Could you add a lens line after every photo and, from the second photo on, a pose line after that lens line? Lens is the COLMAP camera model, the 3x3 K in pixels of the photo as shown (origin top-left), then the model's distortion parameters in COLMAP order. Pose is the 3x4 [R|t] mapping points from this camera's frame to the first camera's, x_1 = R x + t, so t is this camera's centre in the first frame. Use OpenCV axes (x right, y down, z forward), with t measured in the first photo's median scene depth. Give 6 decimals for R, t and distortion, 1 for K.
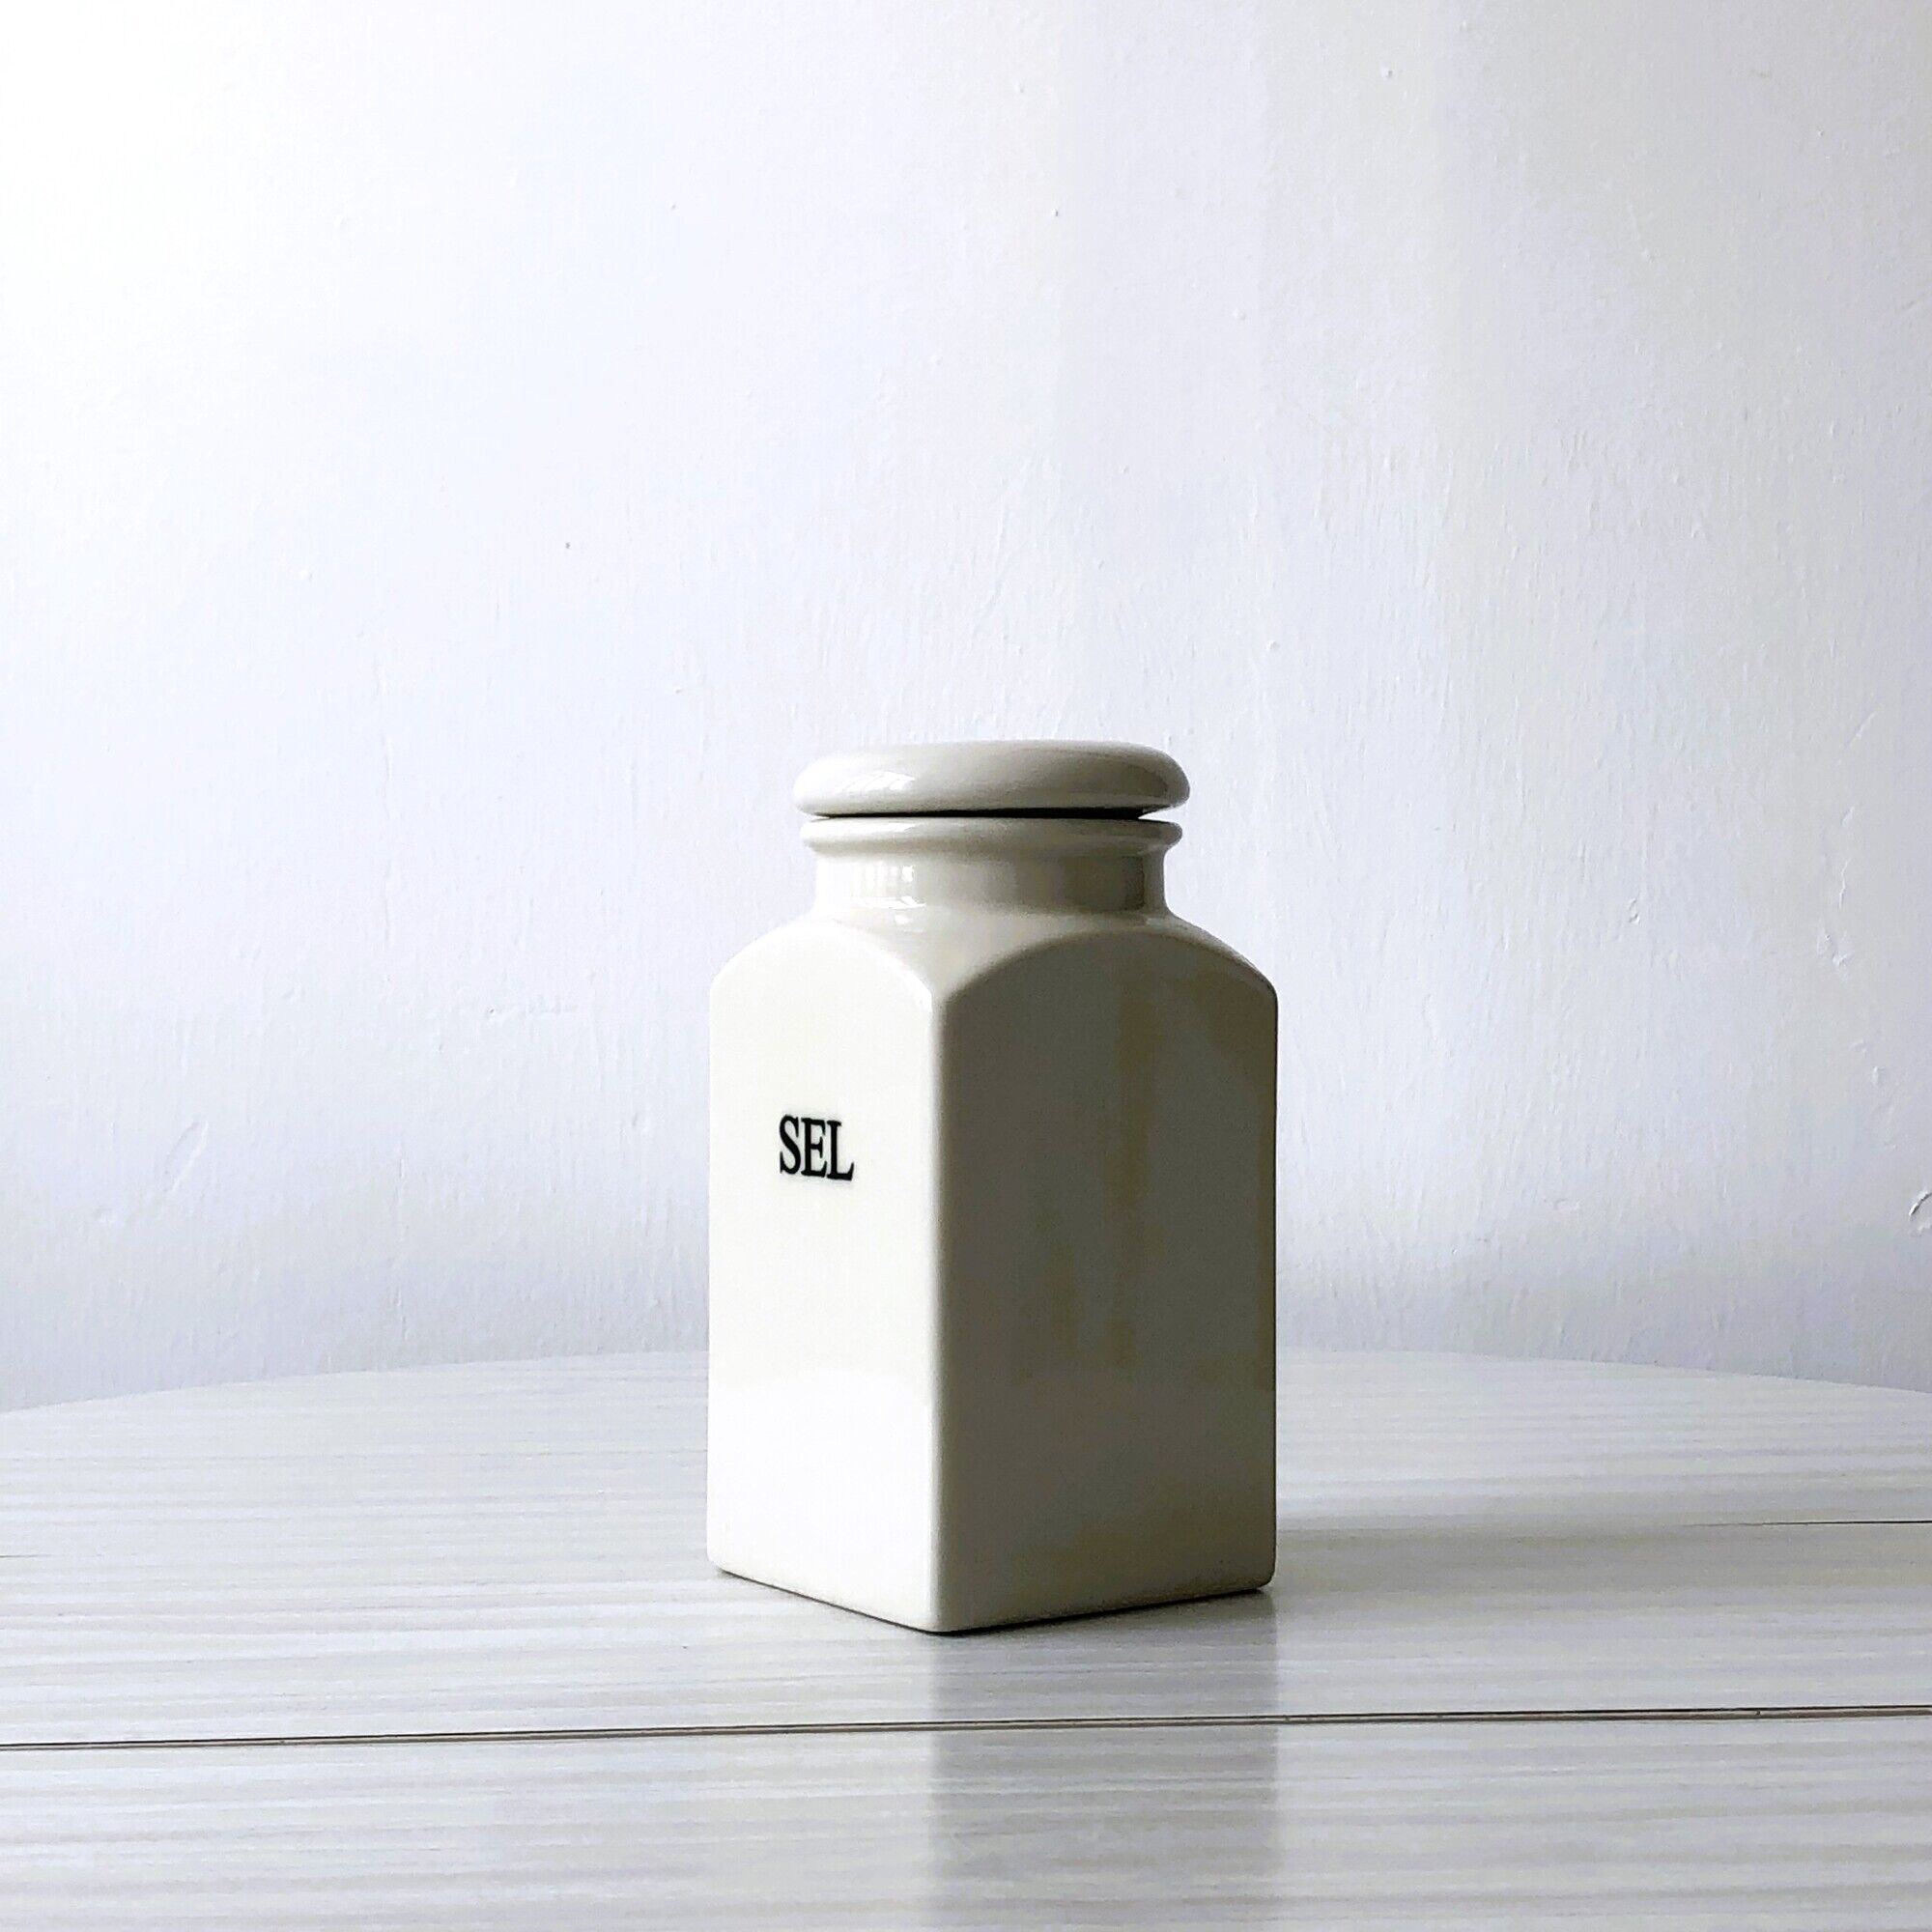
lens RADIAL K [[4316.4, 0, 966.0], [0, 4316.4, 966.0], [0, 0, 1]] dist [0.009672, -0.080756]
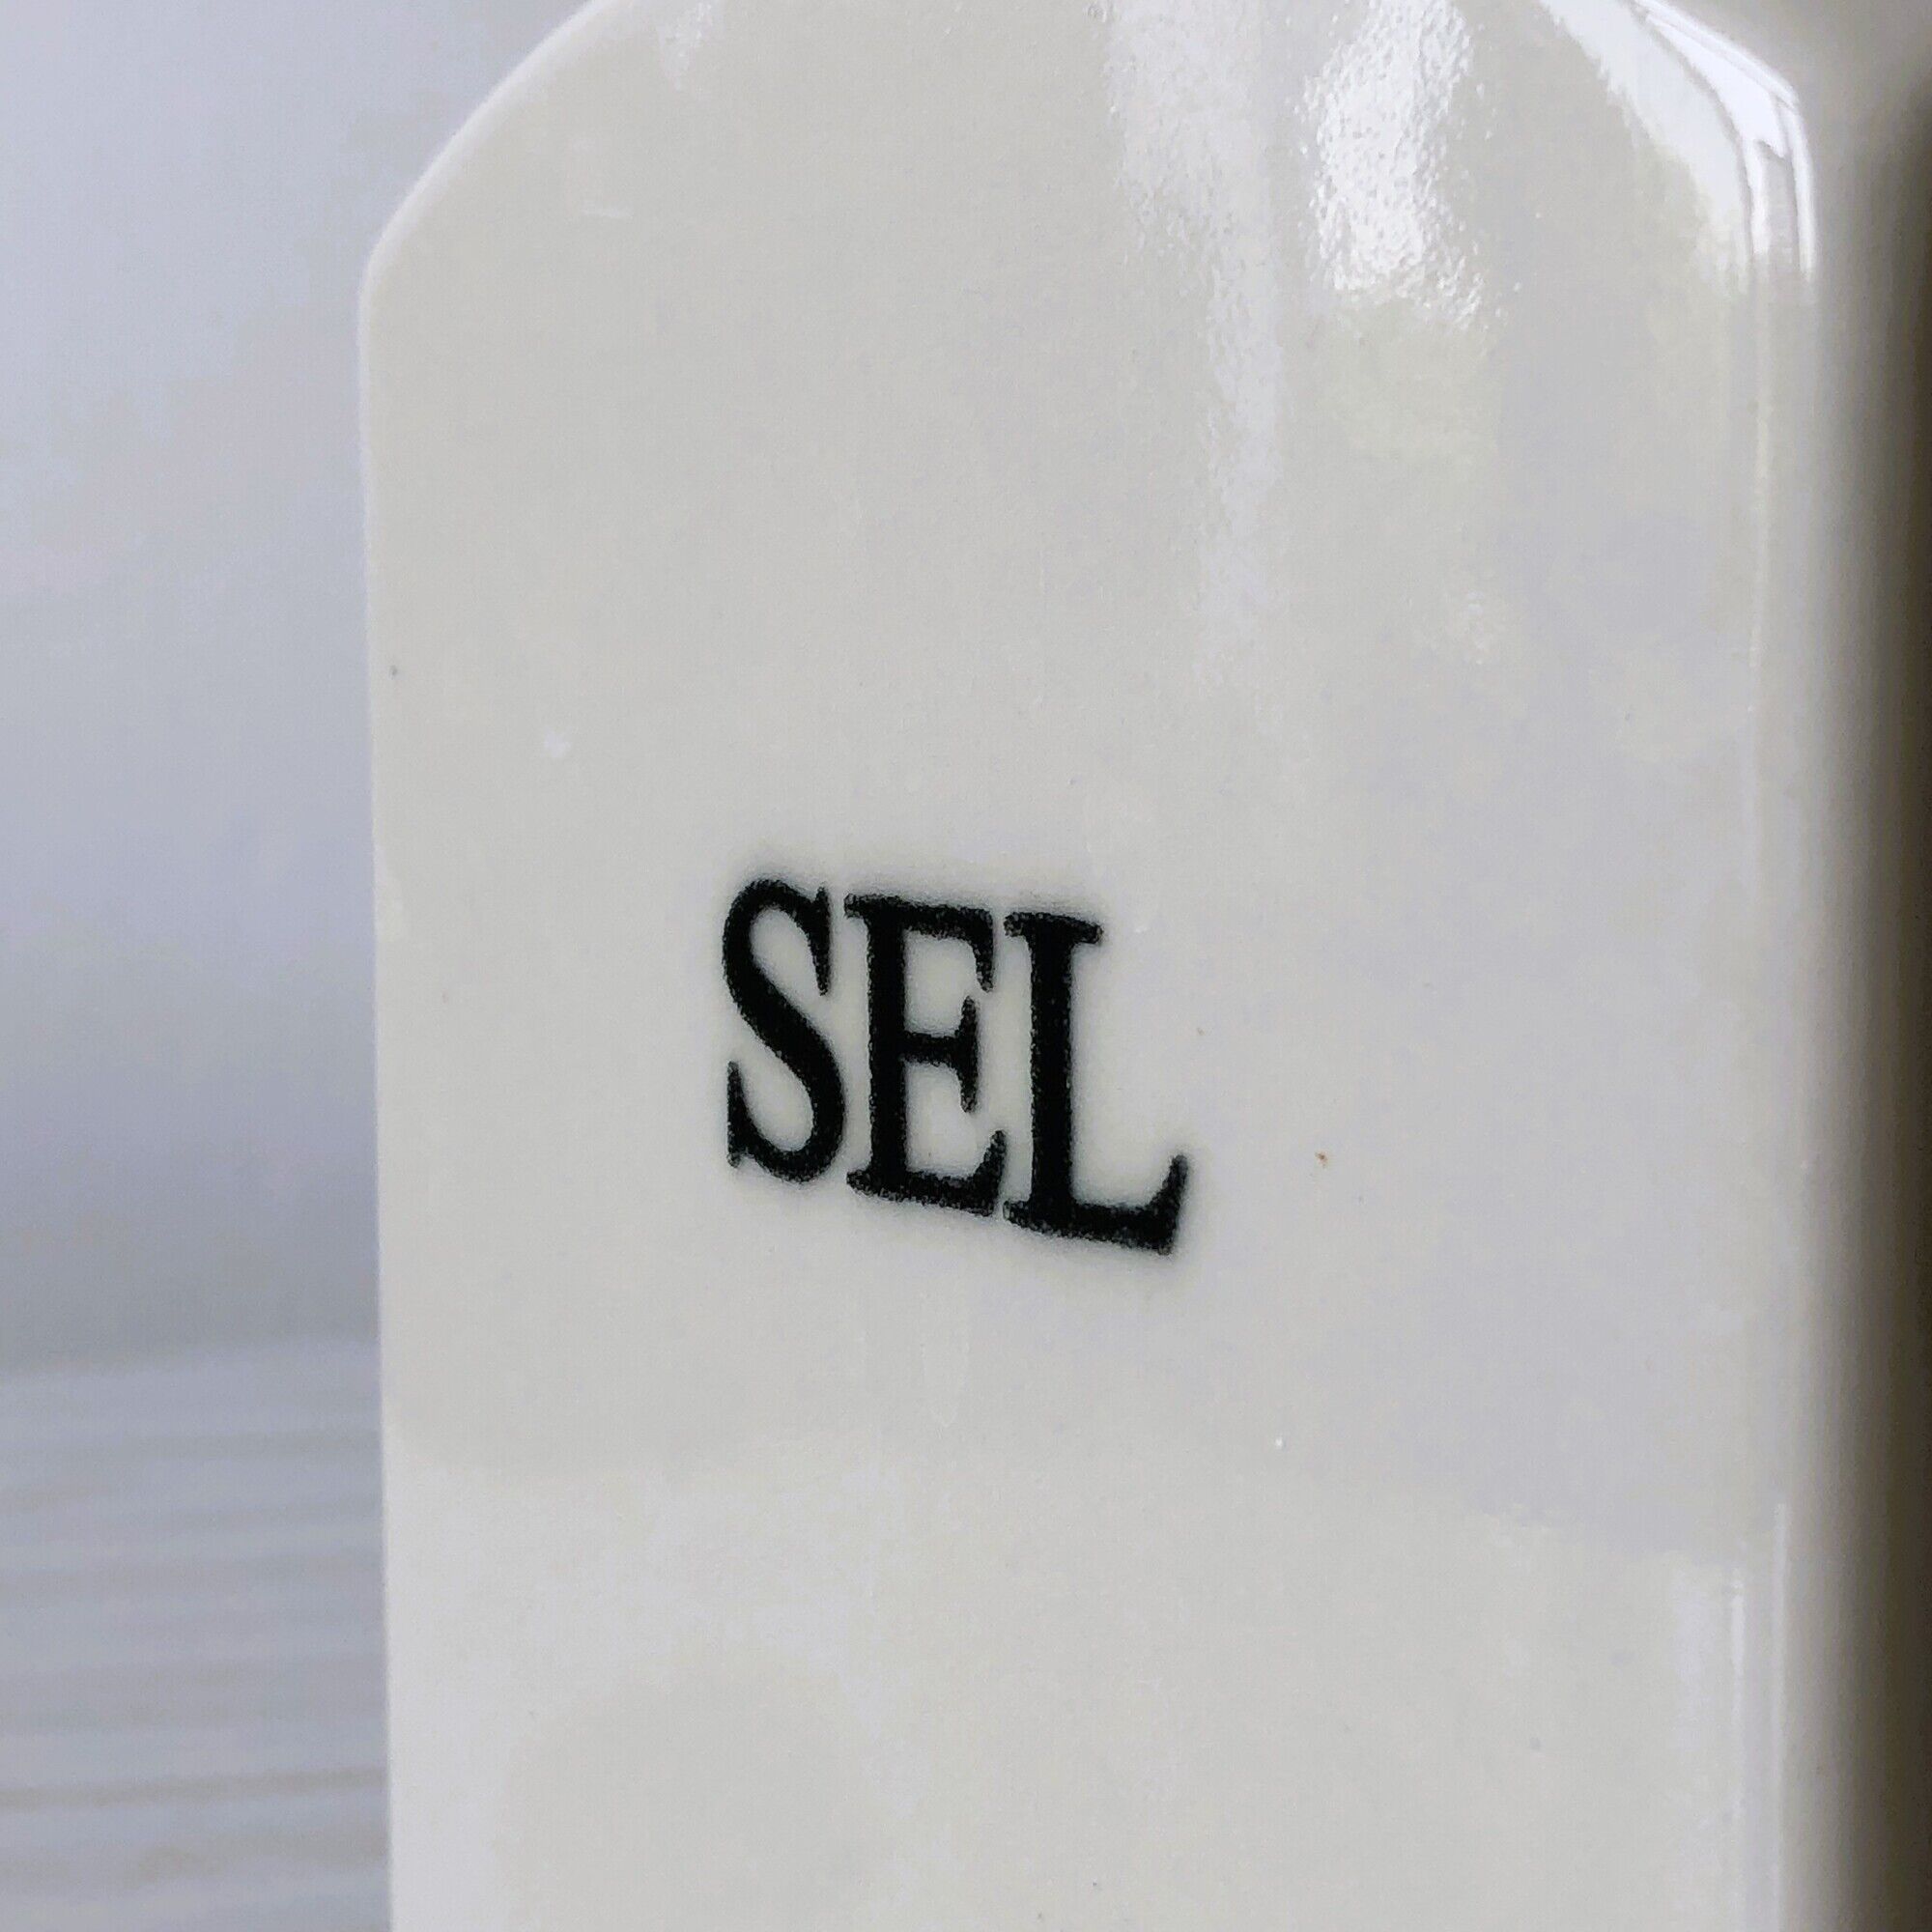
lens RADIAL K [[4316.4, 0, 966.0], [0, 4316.4, 966.0], [0, 0, 1]] dist [0.009672, -0.080756]
pose [[0.996991, -0.011105, 0.076714, -0.048014], [0.005566, 0.997386, 0.072041, 0.024553], [-0.077313, -0.071397, 0.994447, 0.811388]]
